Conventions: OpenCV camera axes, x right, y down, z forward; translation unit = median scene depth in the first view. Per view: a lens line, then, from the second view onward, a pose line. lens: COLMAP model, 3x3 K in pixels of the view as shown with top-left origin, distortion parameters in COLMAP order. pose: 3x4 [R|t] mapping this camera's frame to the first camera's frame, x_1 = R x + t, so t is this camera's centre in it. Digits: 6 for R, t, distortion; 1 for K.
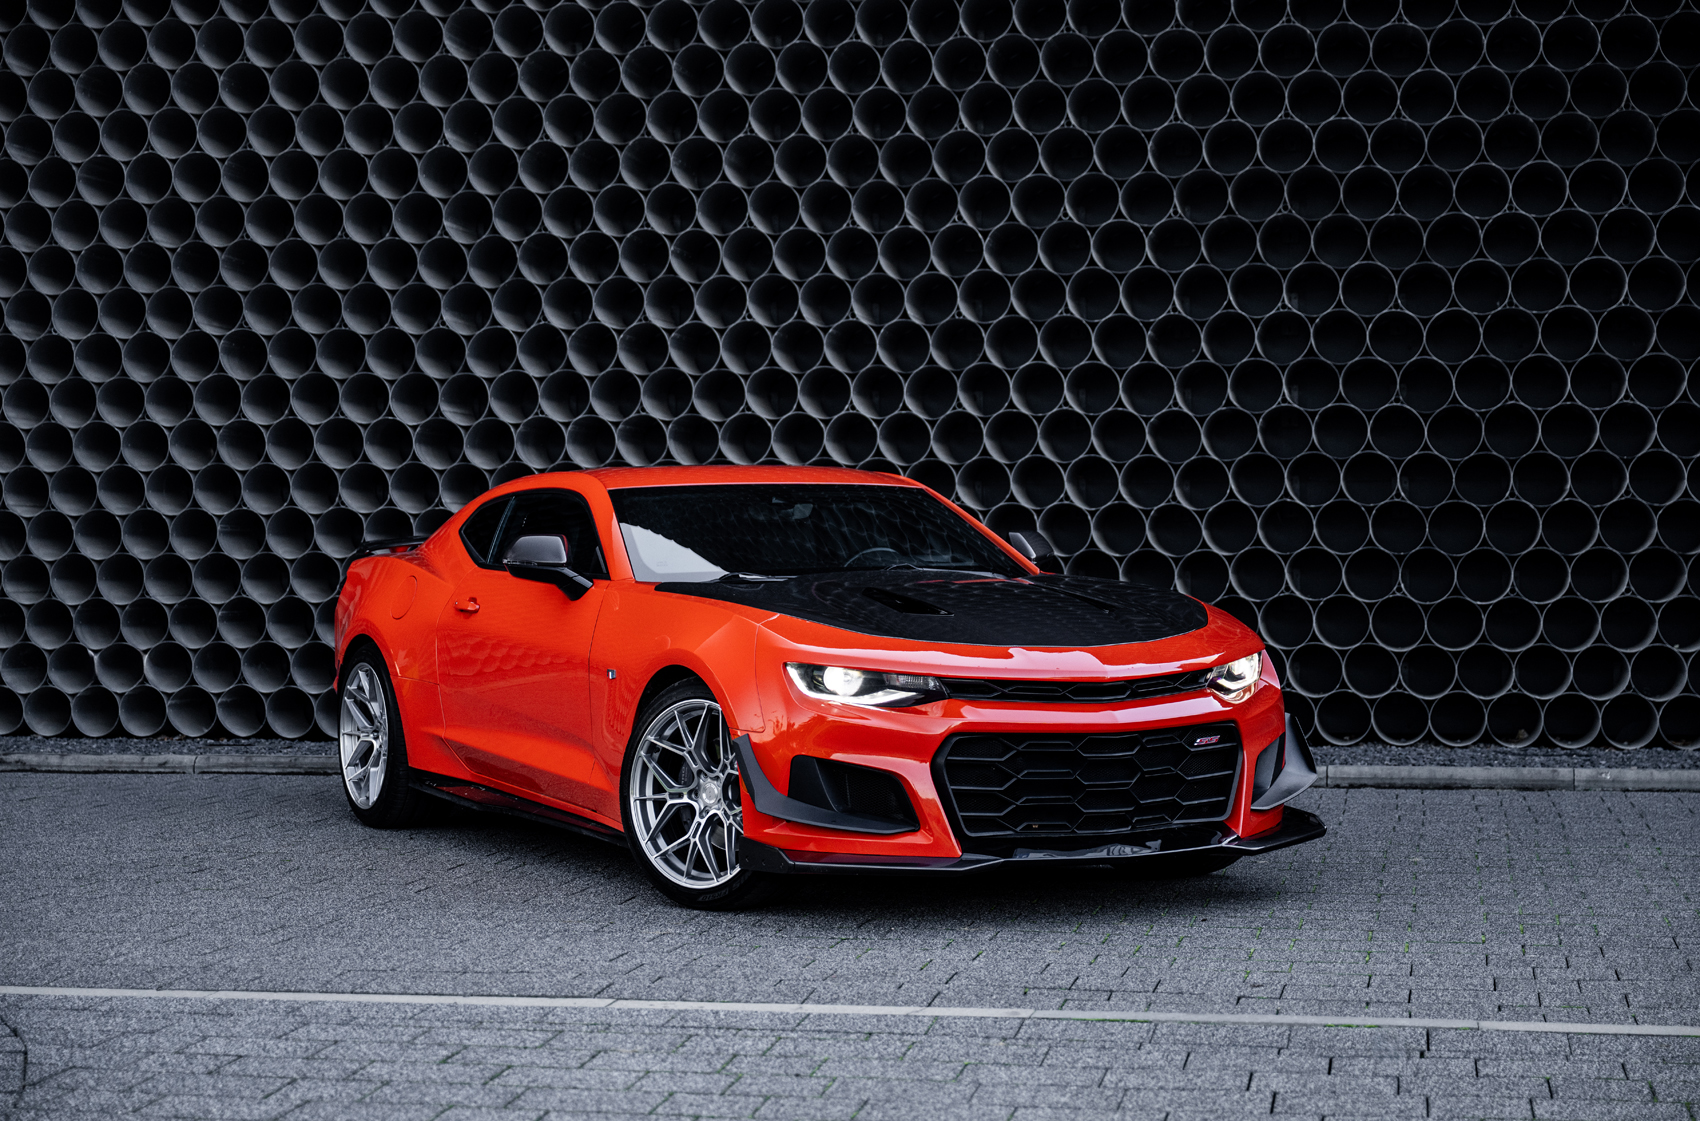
lens RADIAL K [[2955.4, 0, 850.0], [0, 2955.4, 560.5], [0, 0, 1]] dist [-0.022829, 0.026164]
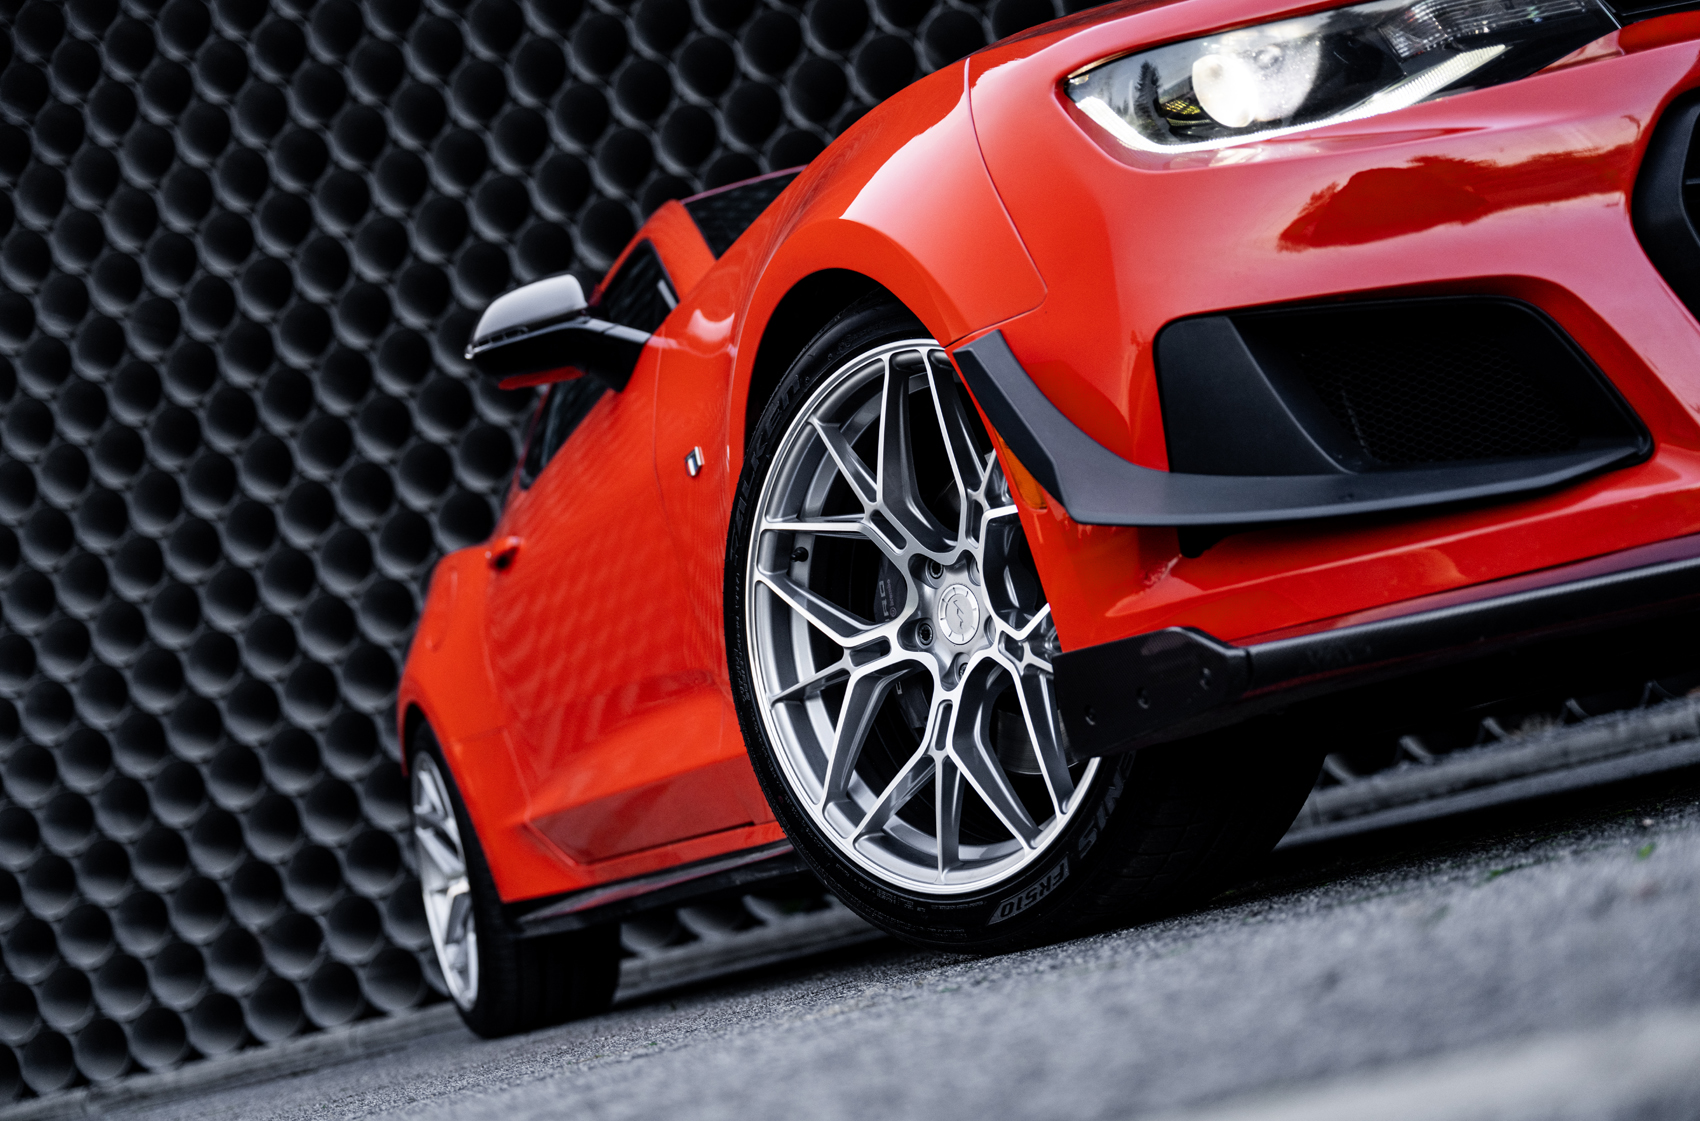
lens RADIAL K [[2450.4, 0, 850.0], [0, 2450.4, 560.5], [0, 0, 1]] dist [0.004499, -0.056503]
pose [[0.962350, -0.240481, -0.126692, -0.019327], [0.221950, 0.964297, -0.144461, 0.098350], [0.156909, 0.110903, 0.981366, 0.634015]]
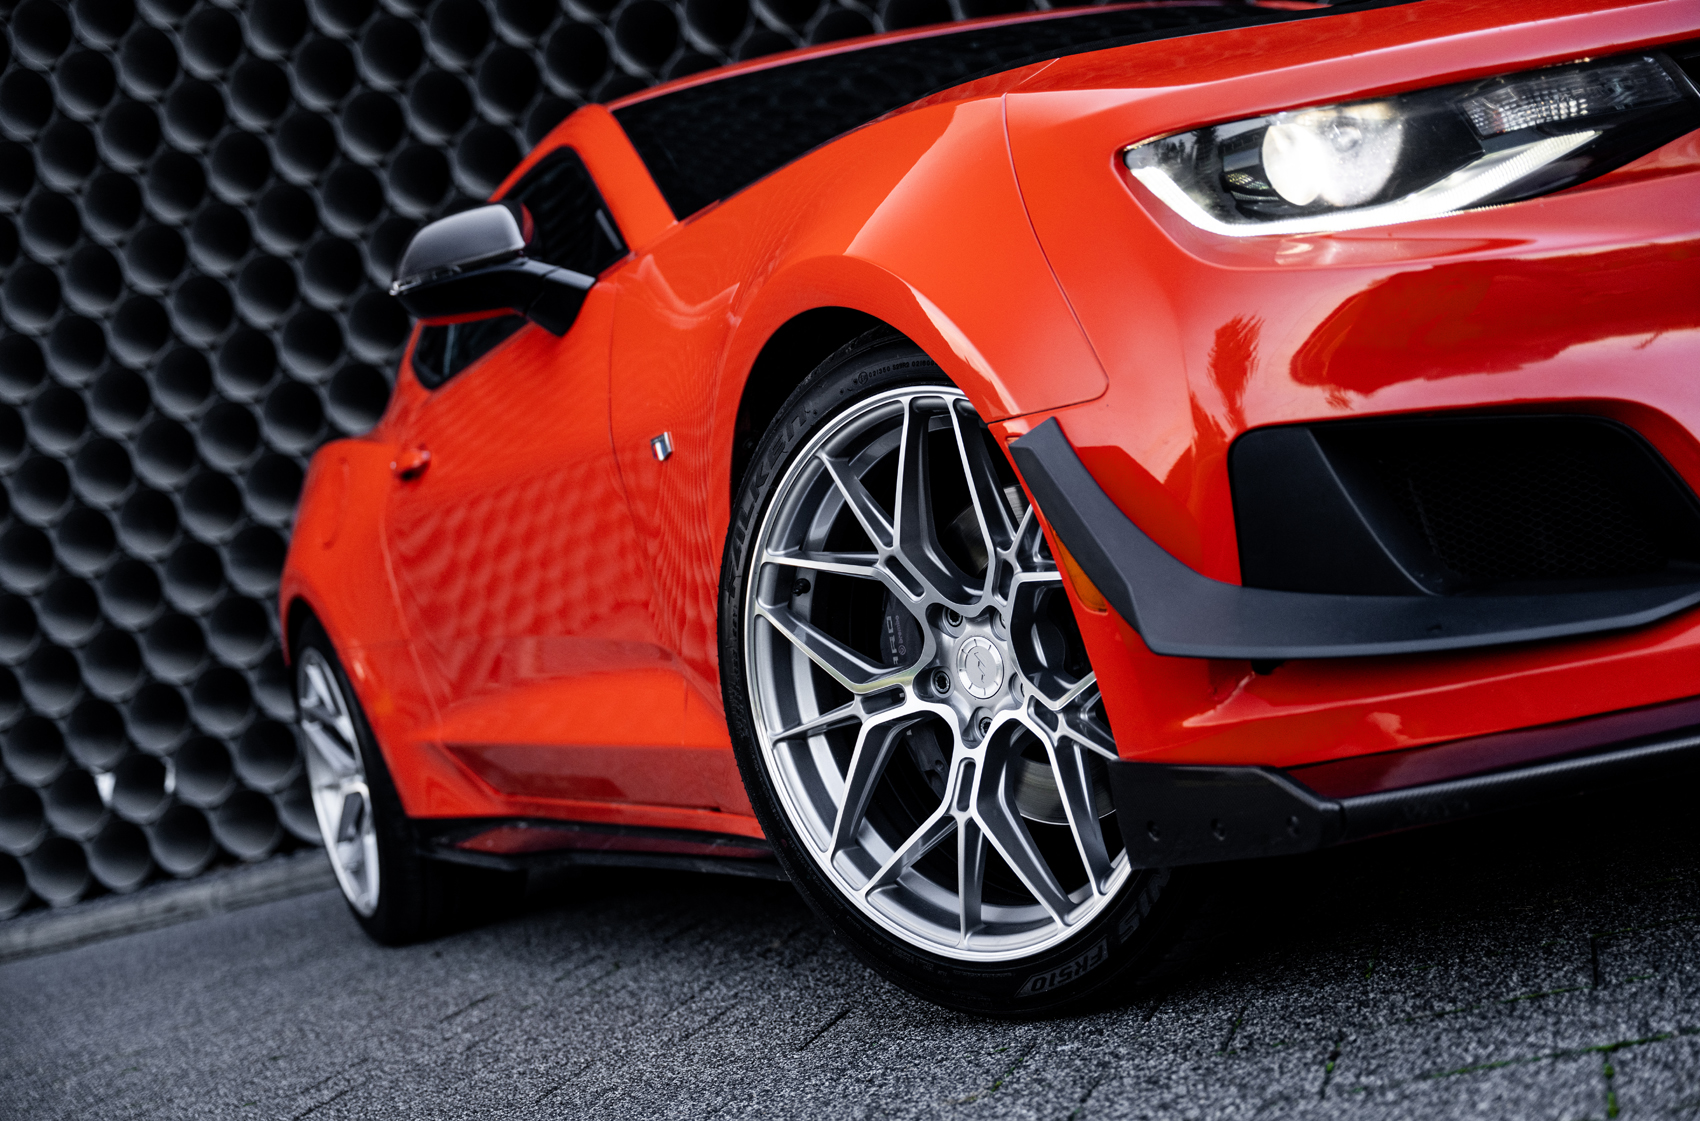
lens RADIAL K [[2557.2, 0, 850.0], [0, 2557.2, 560.5], [0, 0, 1]] dist [-0.000436, -0.024915]
pose [[0.968773, -0.233574, -0.083195, -0.030861], [0.231977, 0.972304, -0.028498, 0.063670], [0.087547, 0.008309, 0.996126, 0.631646]]
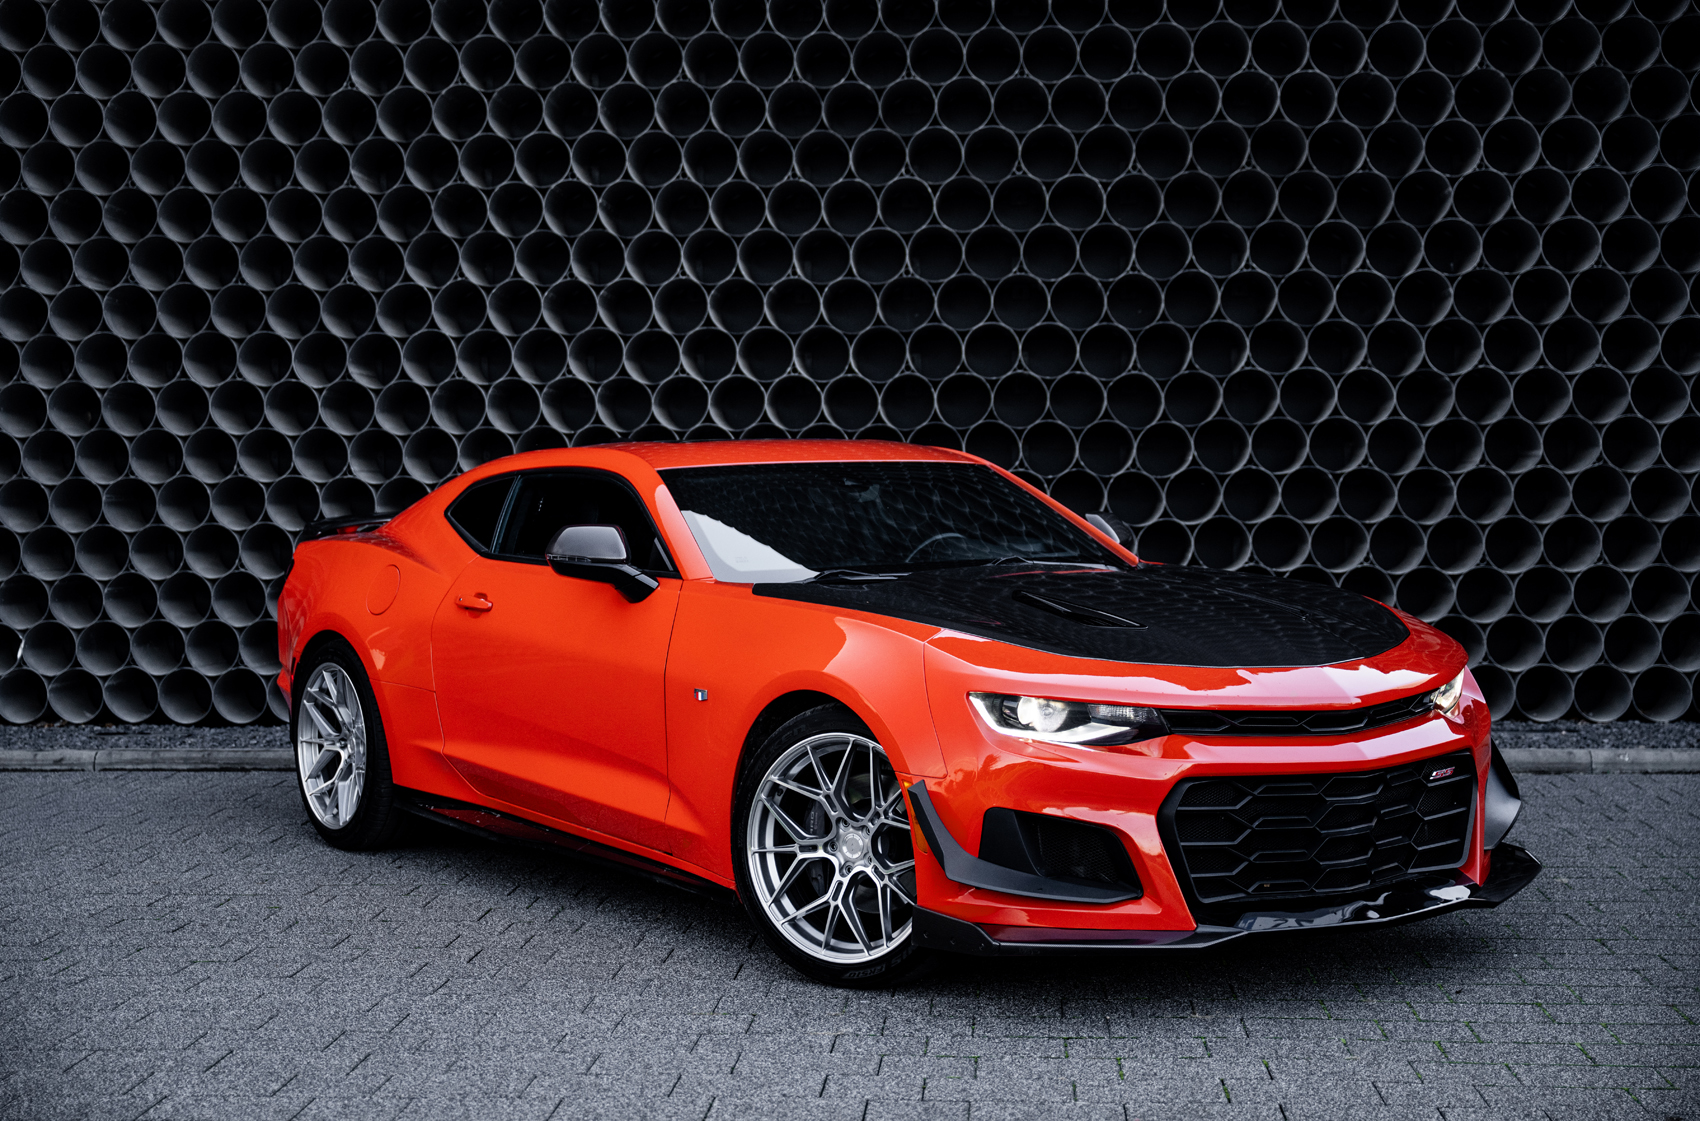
lens RADIAL K [[2594.1, 0, 848.8], [0, 2594.1, 541.0], [0, 0, 1]] dist [-0.010299, 0.005806]
pose [[0.993199, -0.006205, 0.116267, -0.116801], [0.004219, 0.999841, 0.017316, -0.016658], [-0.116356, -0.016708, 0.993067, 0.249648]]
